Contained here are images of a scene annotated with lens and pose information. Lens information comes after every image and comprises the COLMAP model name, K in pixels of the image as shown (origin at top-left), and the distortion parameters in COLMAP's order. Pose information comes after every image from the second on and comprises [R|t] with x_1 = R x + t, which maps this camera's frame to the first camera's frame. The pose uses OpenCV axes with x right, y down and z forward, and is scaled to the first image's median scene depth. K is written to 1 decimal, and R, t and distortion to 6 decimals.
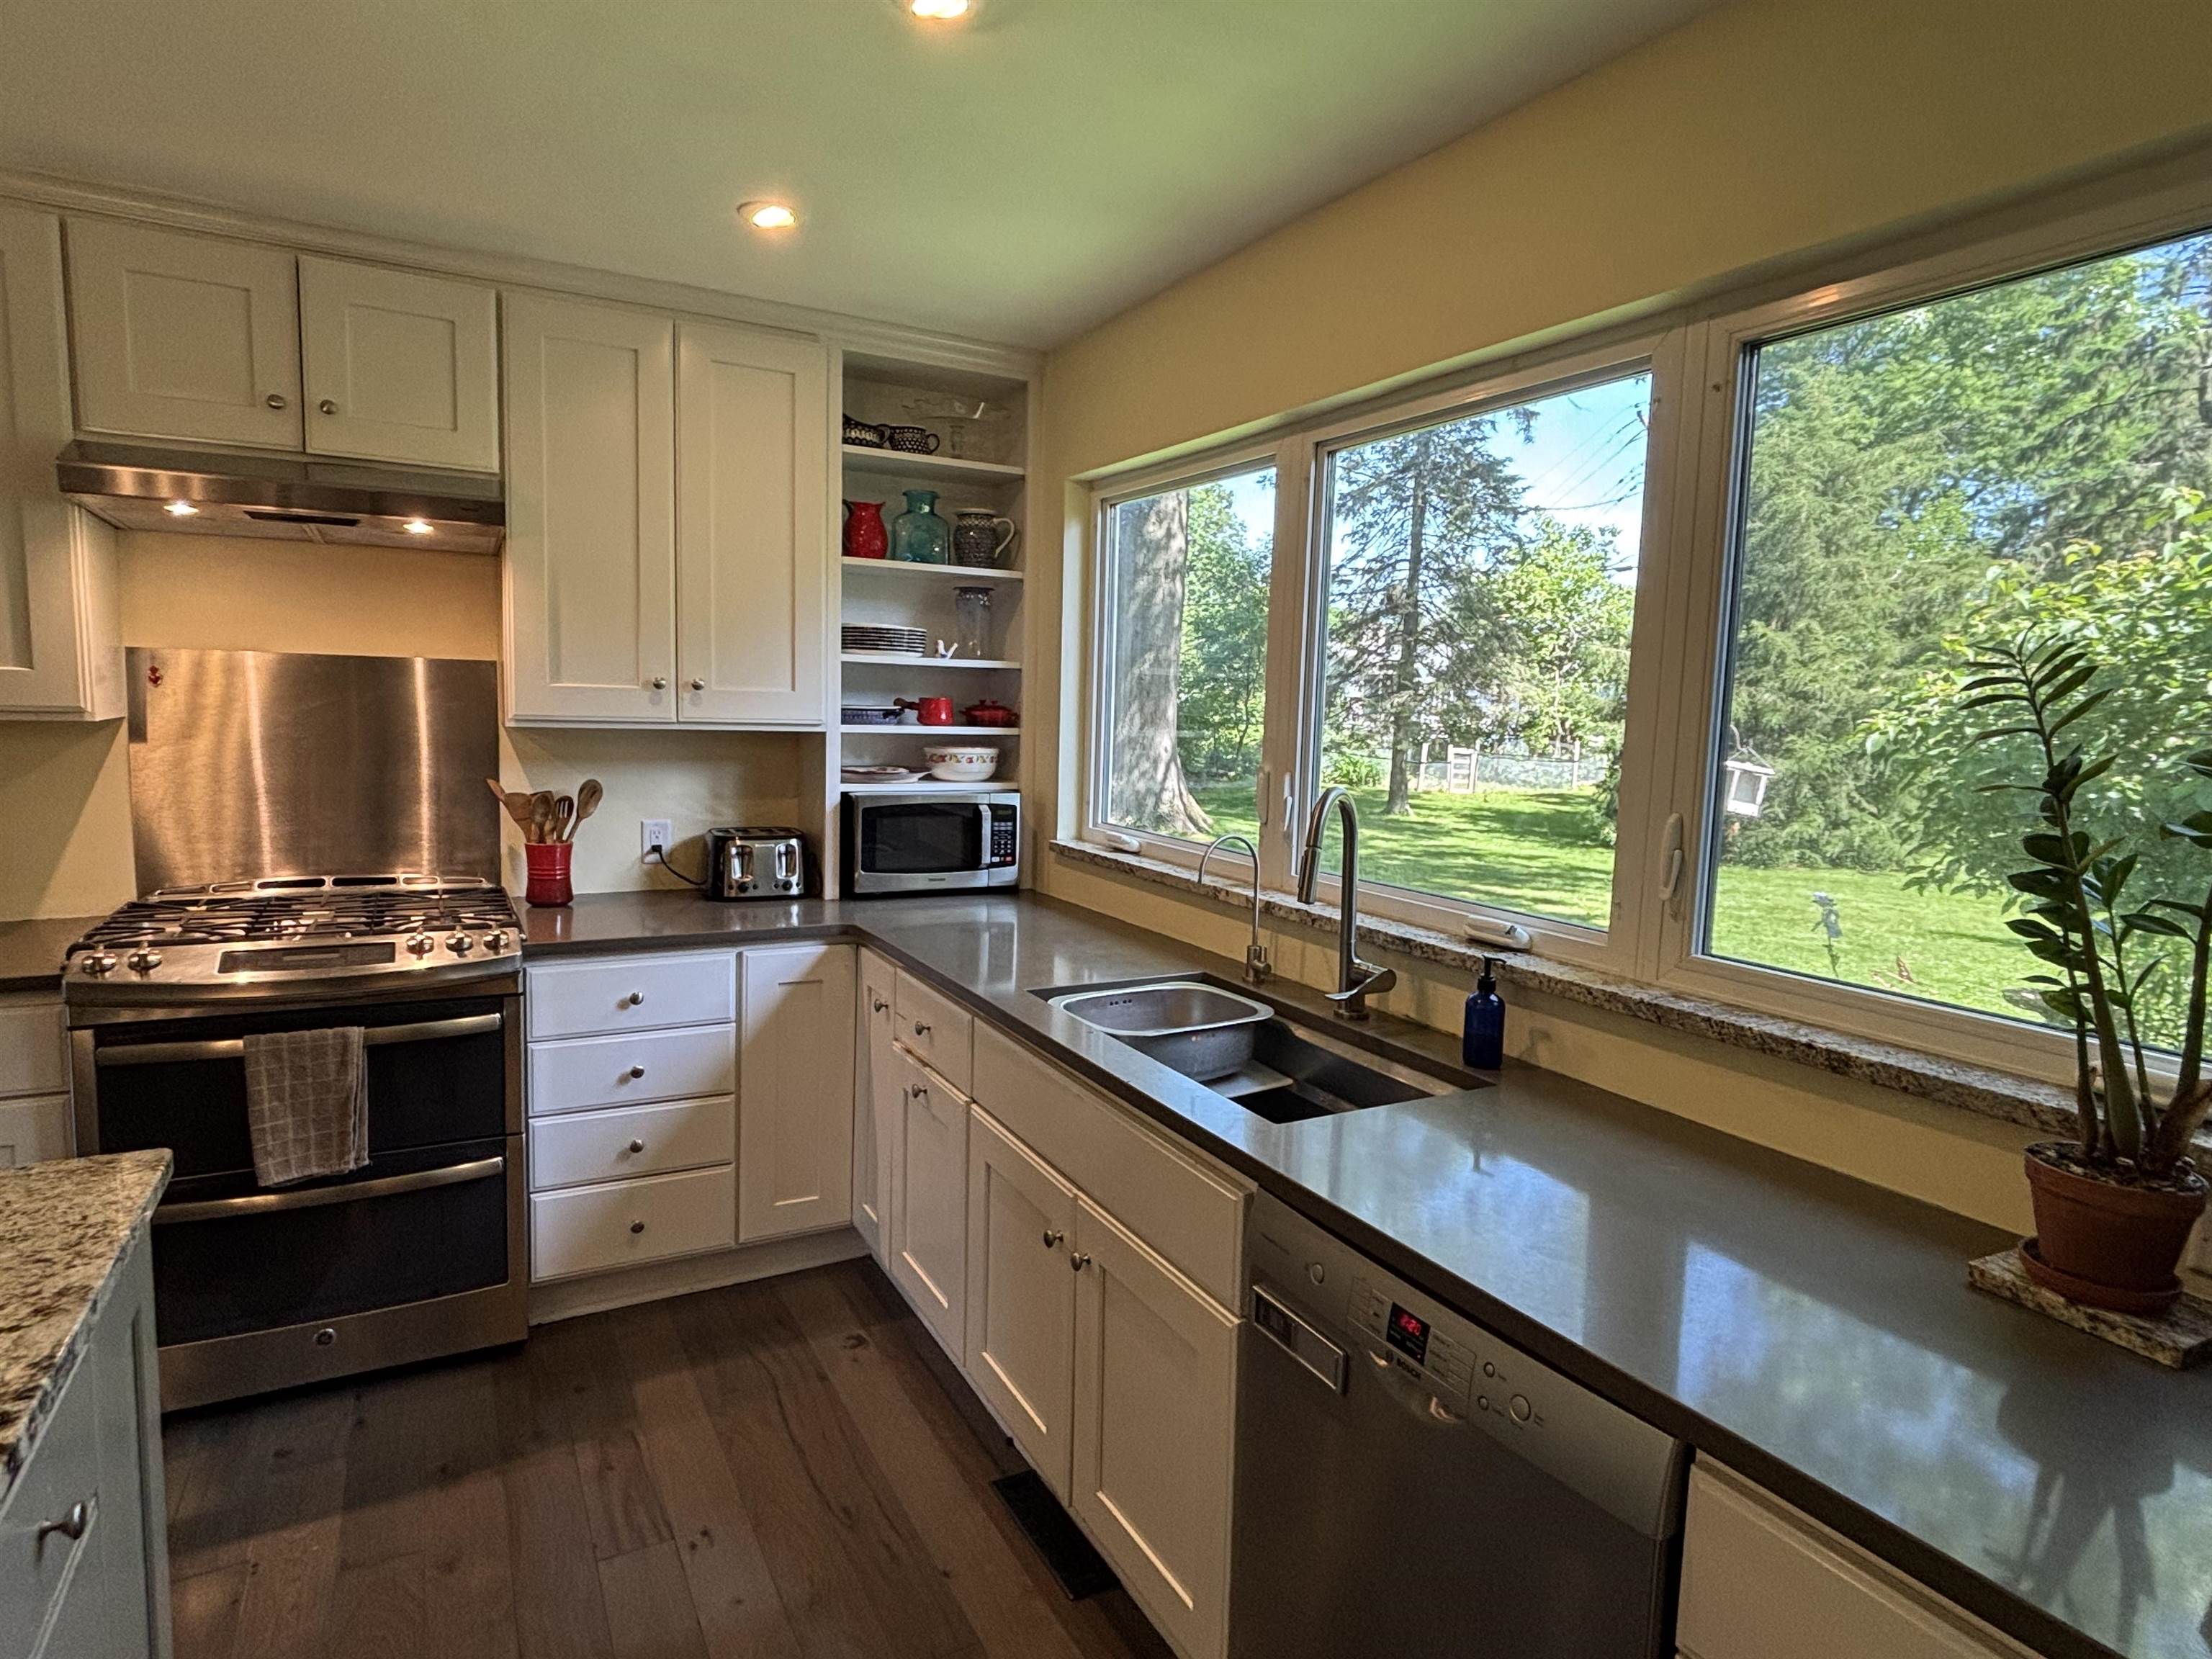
lens RADIAL K [[1237.0, 0, 1096.5], [0, 1237.0, 838.4], [0, 0, 1]] dist [-0.003755, -0.001485]
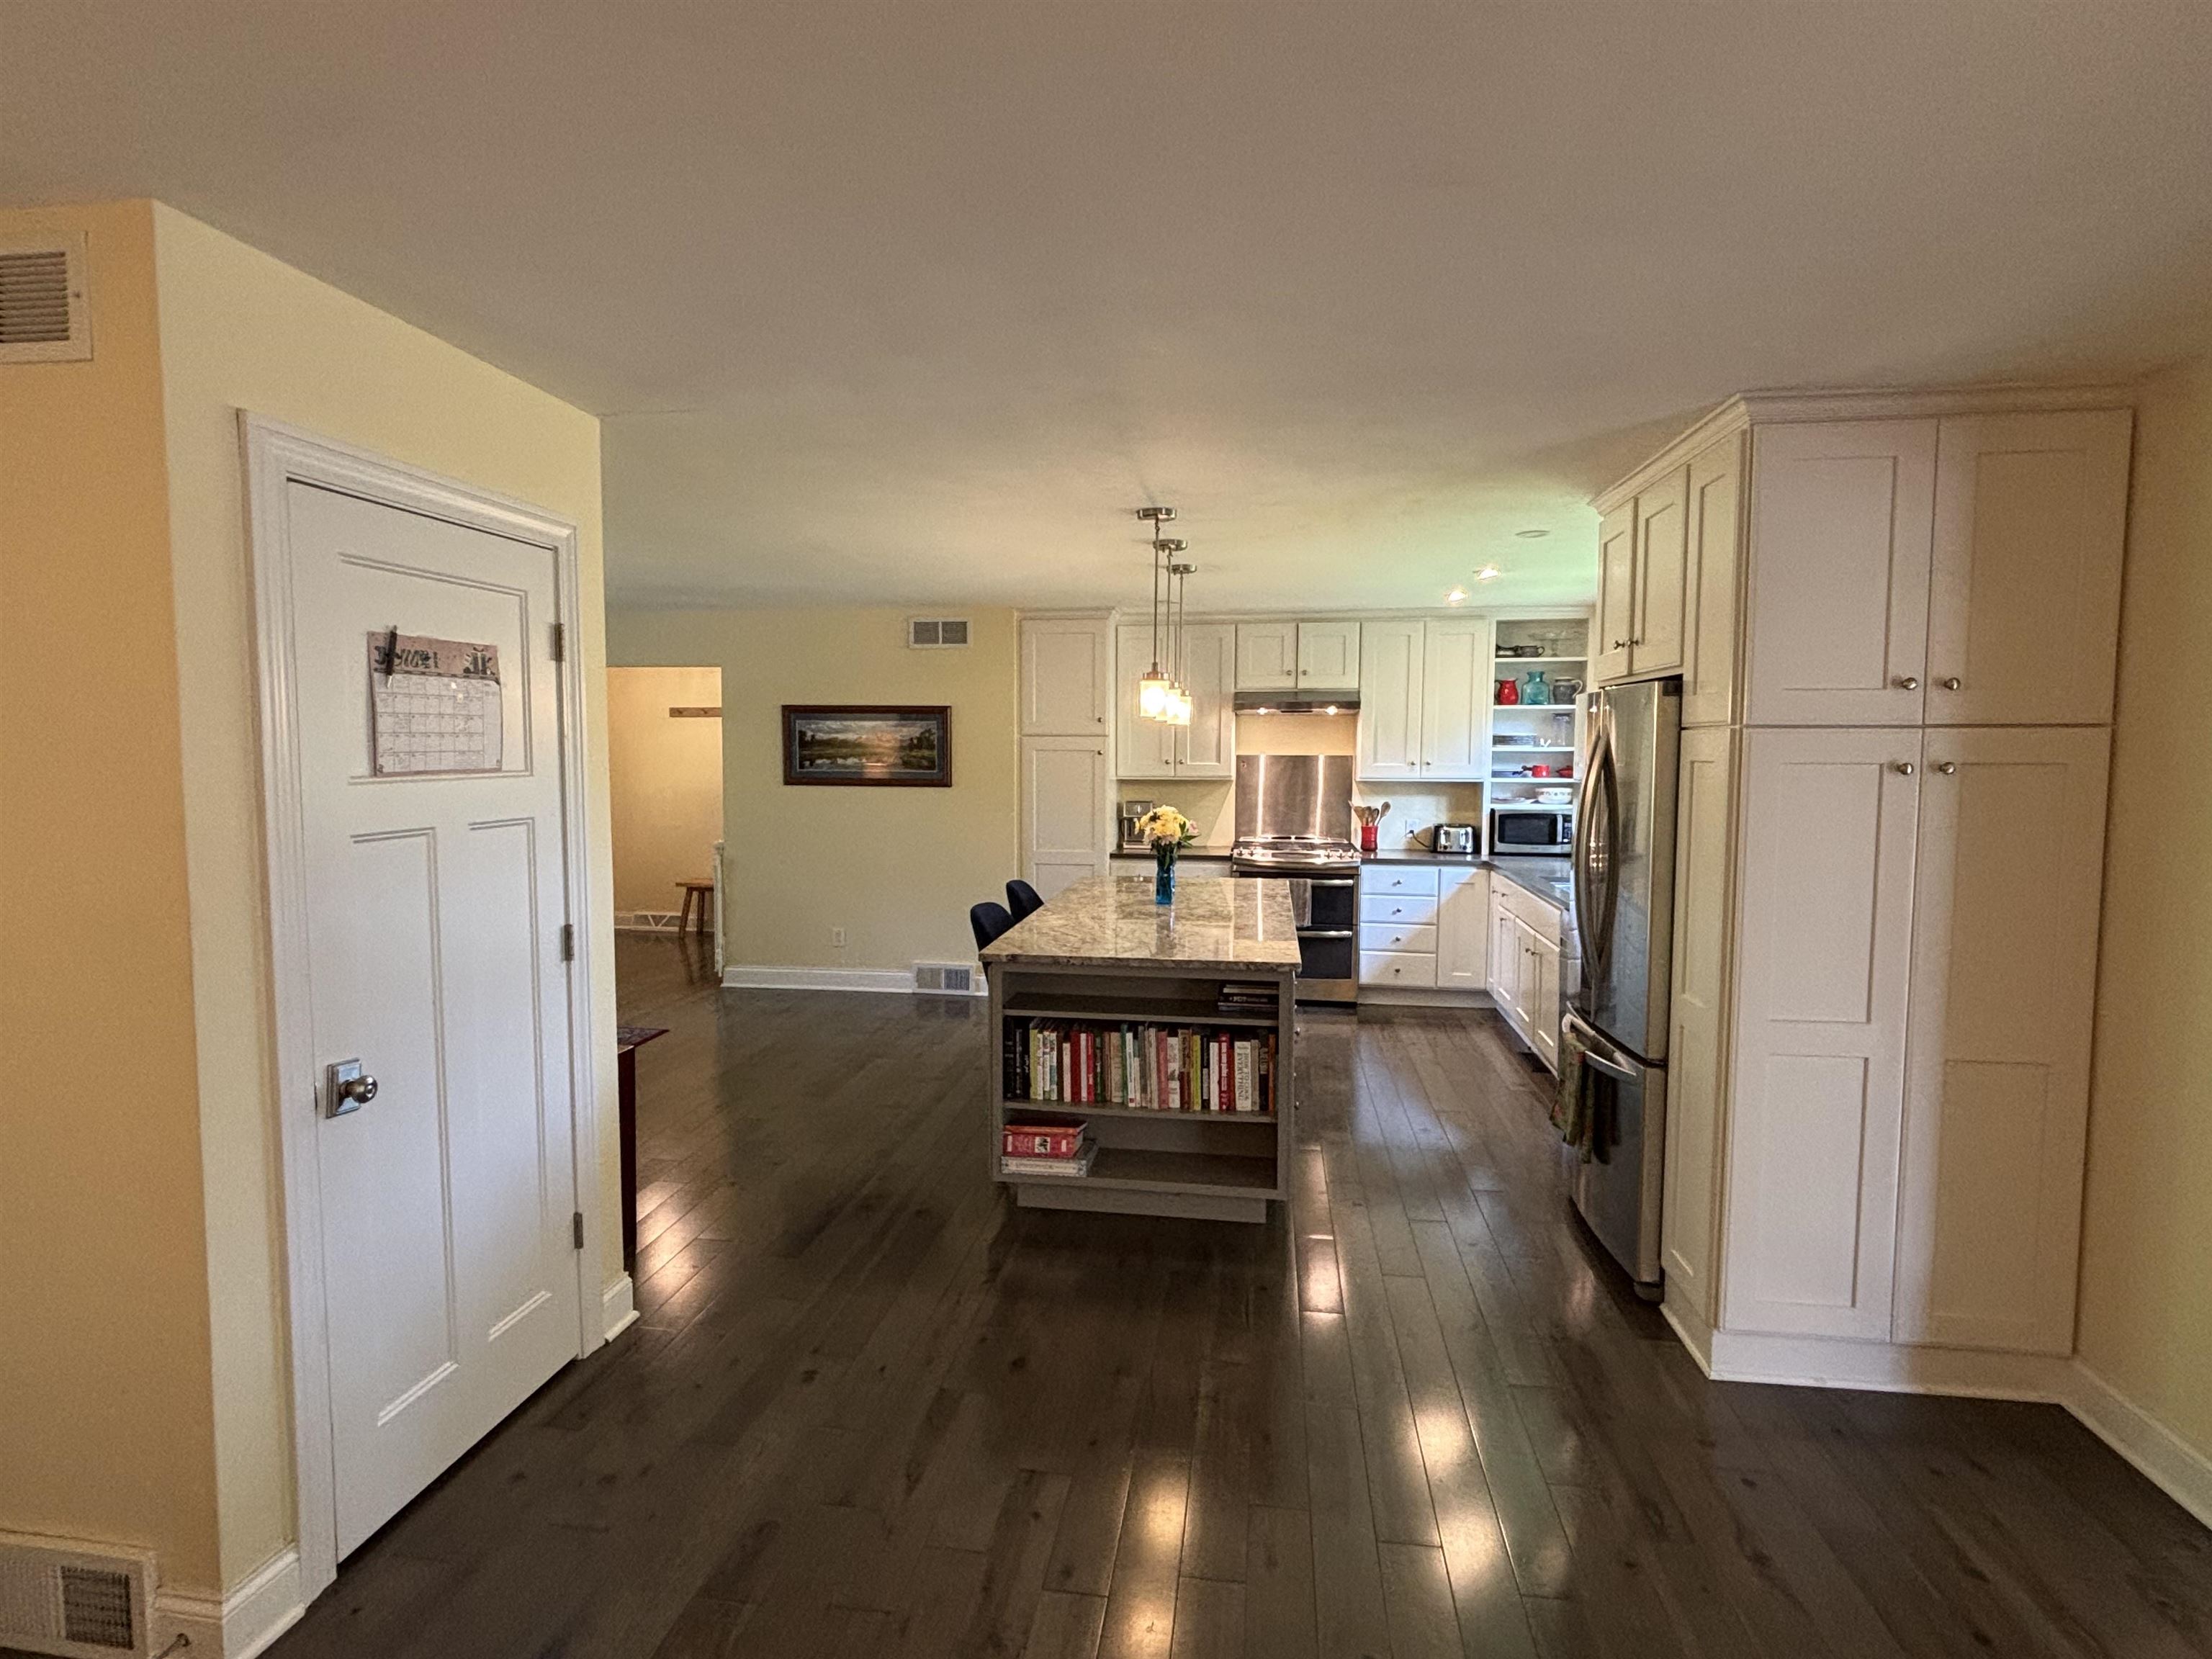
lens RADIAL K [[1118.8, 0, 1090.5], [0, 1118.8, 833.5], [0, 0, 1]] dist [0.004447, 0.000354]
pose [[0.797155, 0.017851, -0.603511, 0.470164], [-0.044511, 0.998580, -0.029256, 0.107499], [0.602132, 0.050184, 0.796818, -1.133242]]
